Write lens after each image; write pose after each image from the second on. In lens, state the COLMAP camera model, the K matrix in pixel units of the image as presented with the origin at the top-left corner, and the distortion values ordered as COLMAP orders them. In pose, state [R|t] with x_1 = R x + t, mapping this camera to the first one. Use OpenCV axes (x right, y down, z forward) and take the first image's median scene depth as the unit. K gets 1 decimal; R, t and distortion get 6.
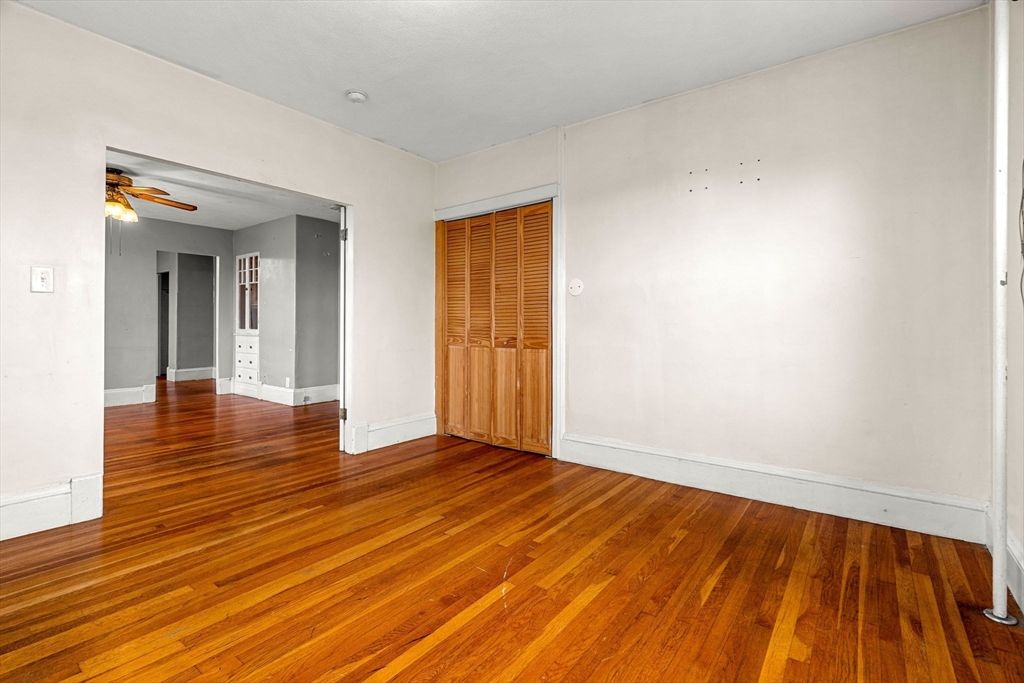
lens RADIAL K [[472.9, 0, 505.6], [0, 472.9, 322.5], [0, 0, 1]] dist [-0.001257, 0.000213]
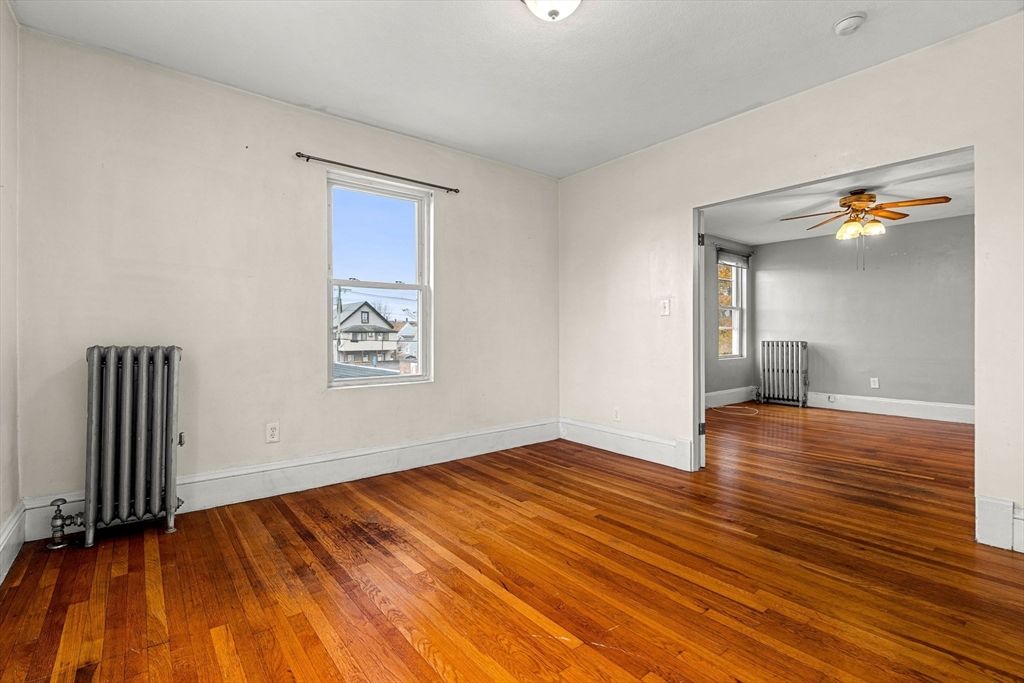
lens RADIAL K [[462.1, 0, 511.1], [0, 462.1, 337.8], [0, 0, 1]] dist [-0.007500, 0.000811]
pose [[-0.229662, 0.001585, -0.973269, 0.624326], [0.004600, 0.999989, 0.000543, 0.007801], [0.973260, -0.004352, -0.229667, 0.813757]]
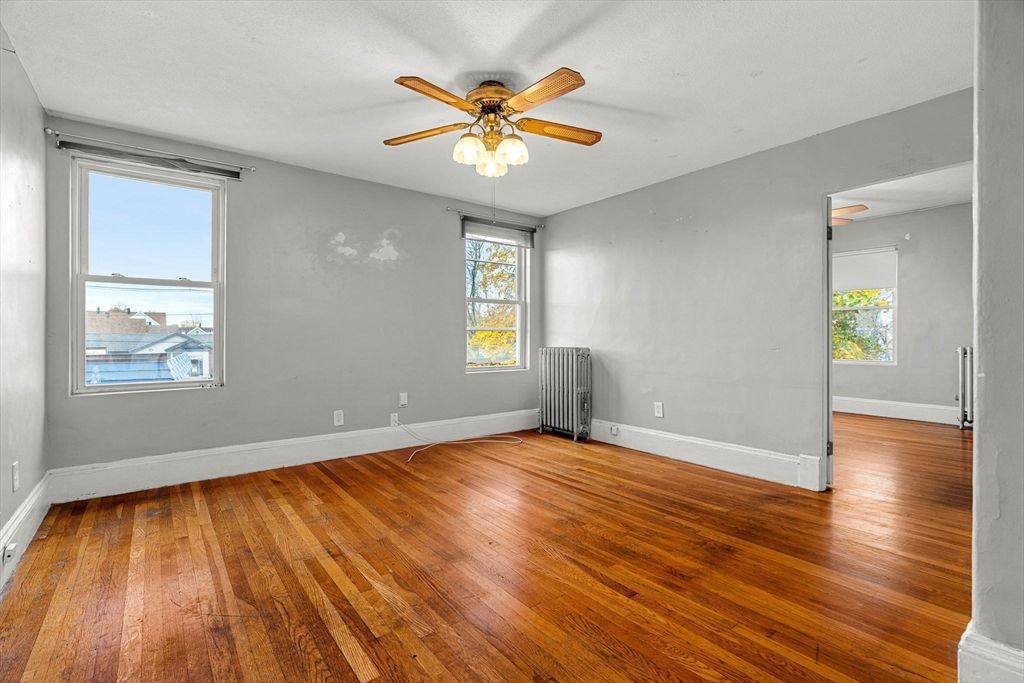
lens RADIAL K [[462.1, 0, 511.1], [0, 462.1, 337.8], [0, 0, 1]] dist [-0.007500, 0.000811]
pose [[-0.251959, -0.008334, -0.967702, -0.455073], [0.002182, 0.999955, -0.009180, 0.013230], [0.967735, -0.004425, -0.251930, 2.036925]]
